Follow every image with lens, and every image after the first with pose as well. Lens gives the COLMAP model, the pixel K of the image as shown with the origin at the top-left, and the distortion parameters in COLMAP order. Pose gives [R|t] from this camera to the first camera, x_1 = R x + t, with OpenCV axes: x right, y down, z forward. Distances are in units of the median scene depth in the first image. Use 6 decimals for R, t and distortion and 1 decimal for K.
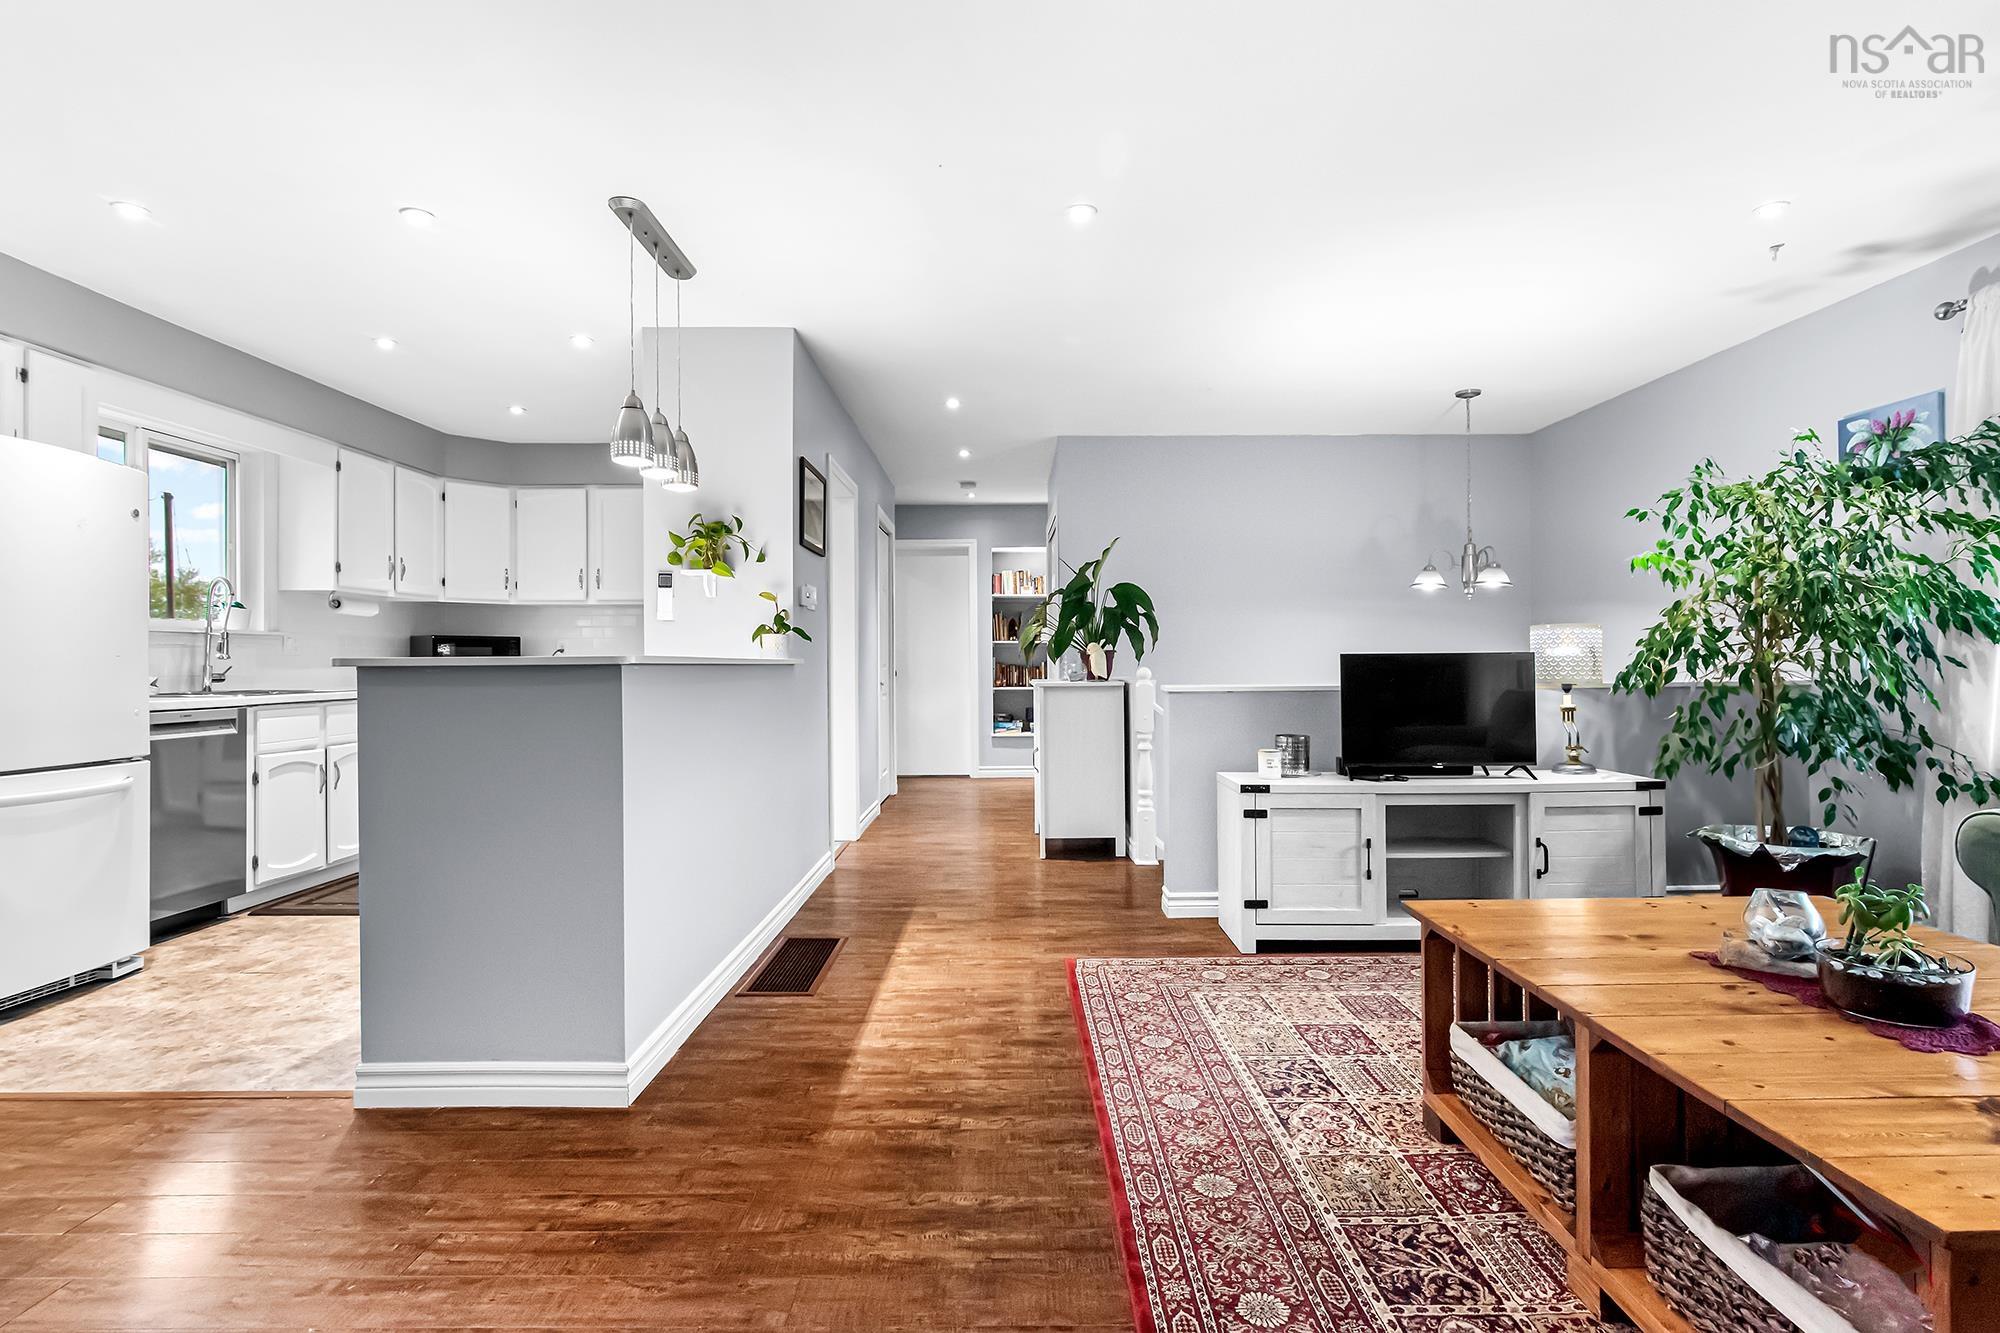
lens RADIAL K [[967.4, 0, 1015.6], [0, 967.4, 666.6], [0, 0, 1]] dist [-0.001355, 0.000145]
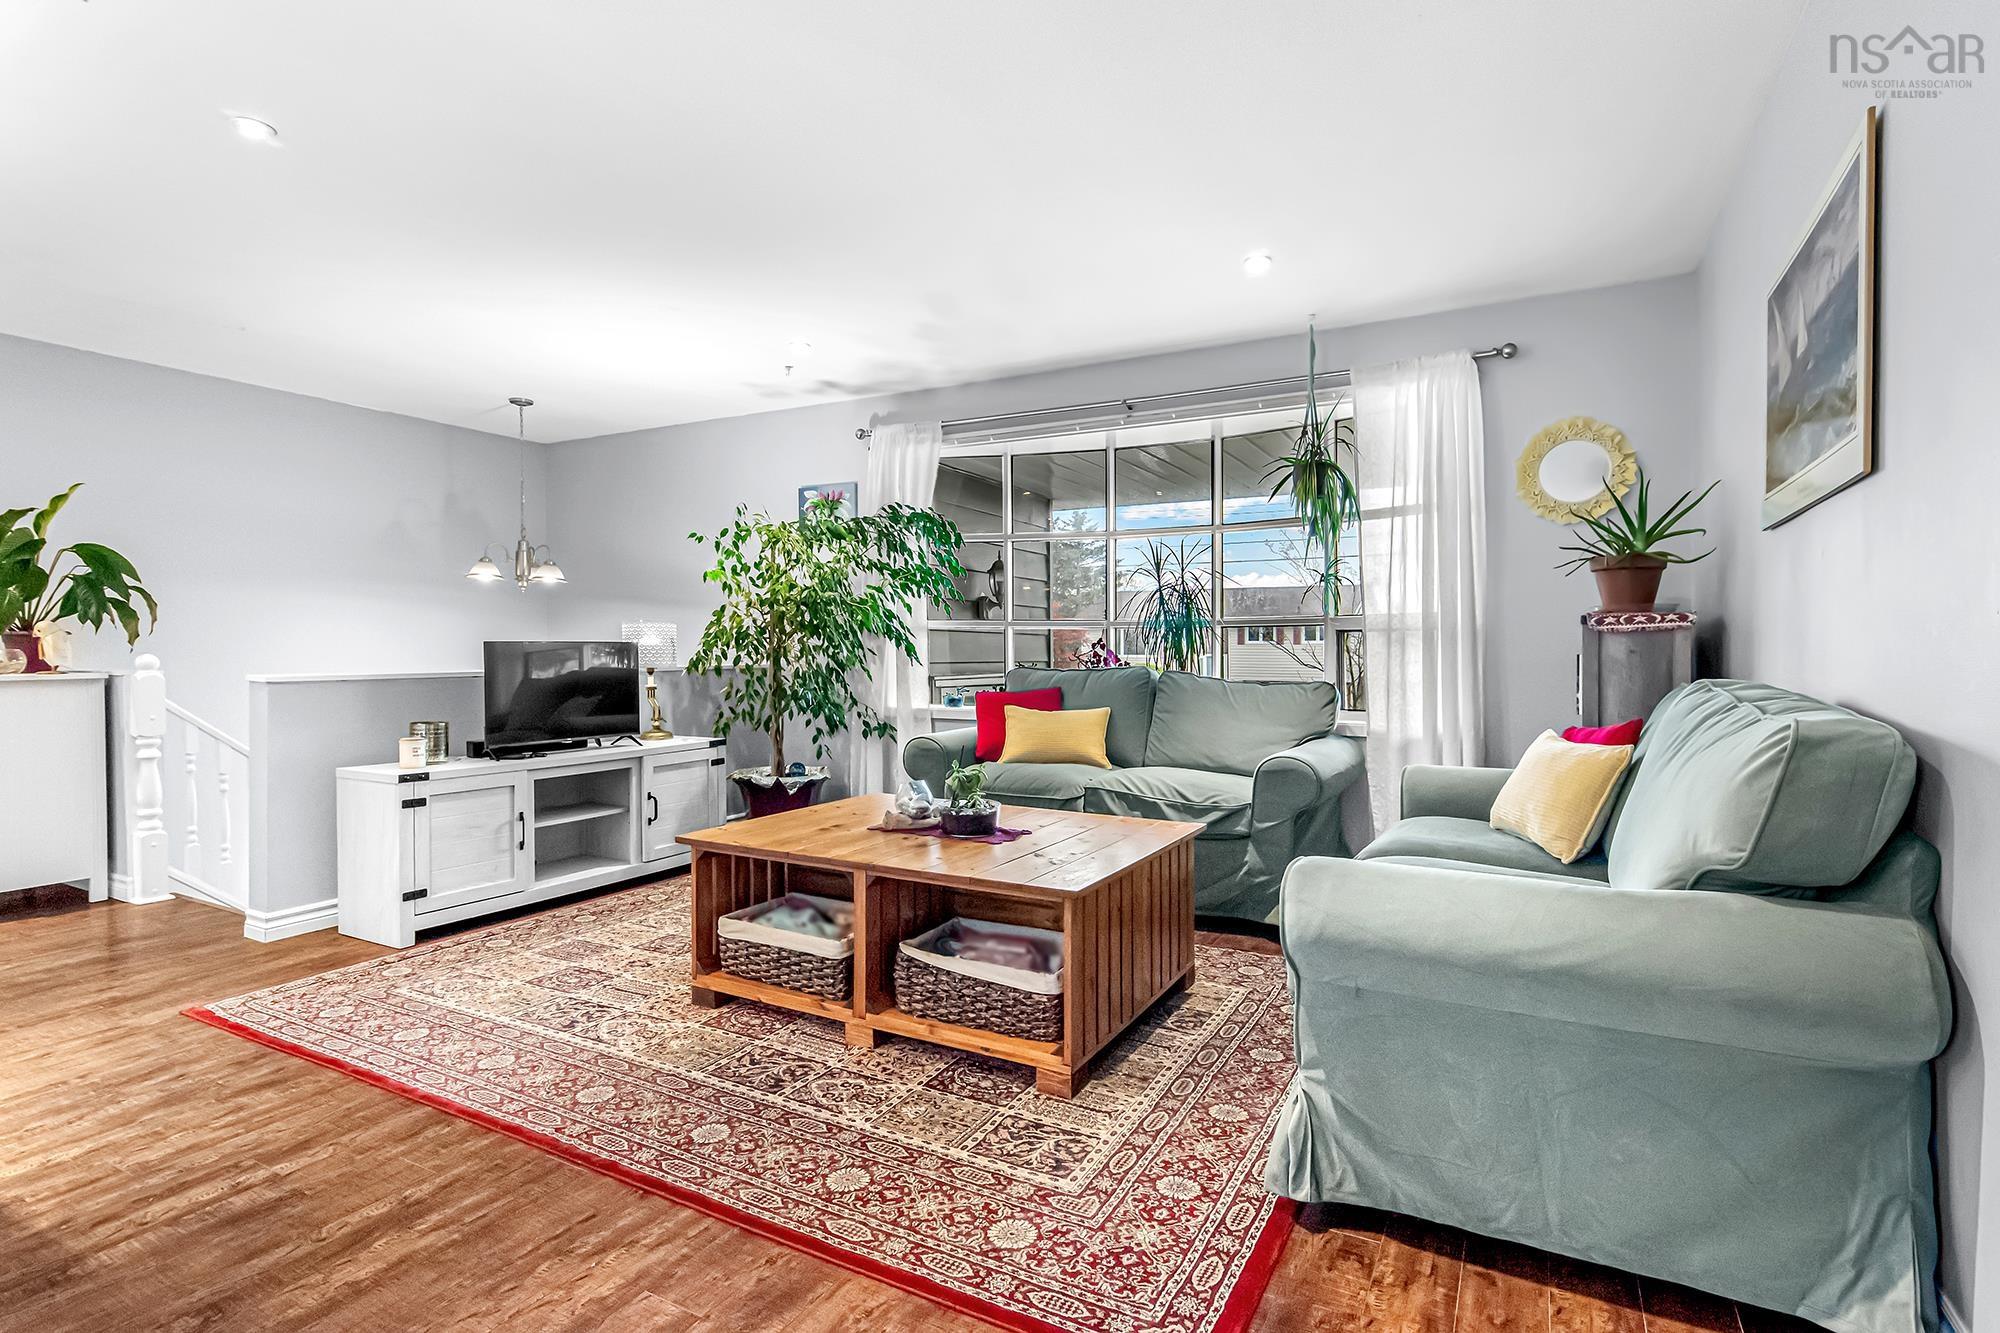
lens RADIAL K [[972.5, 0, 995.5], [0, 972.5, 659.4], [0, 0, 1]] dist [-0.002326, 0.007659]
pose [[0.498508, -0.002319, 0.866882, -0.326107], [-0.000571, 0.999995, 0.003003, 0.003205], [-0.866885, -0.001992, 0.498504, -0.003503]]
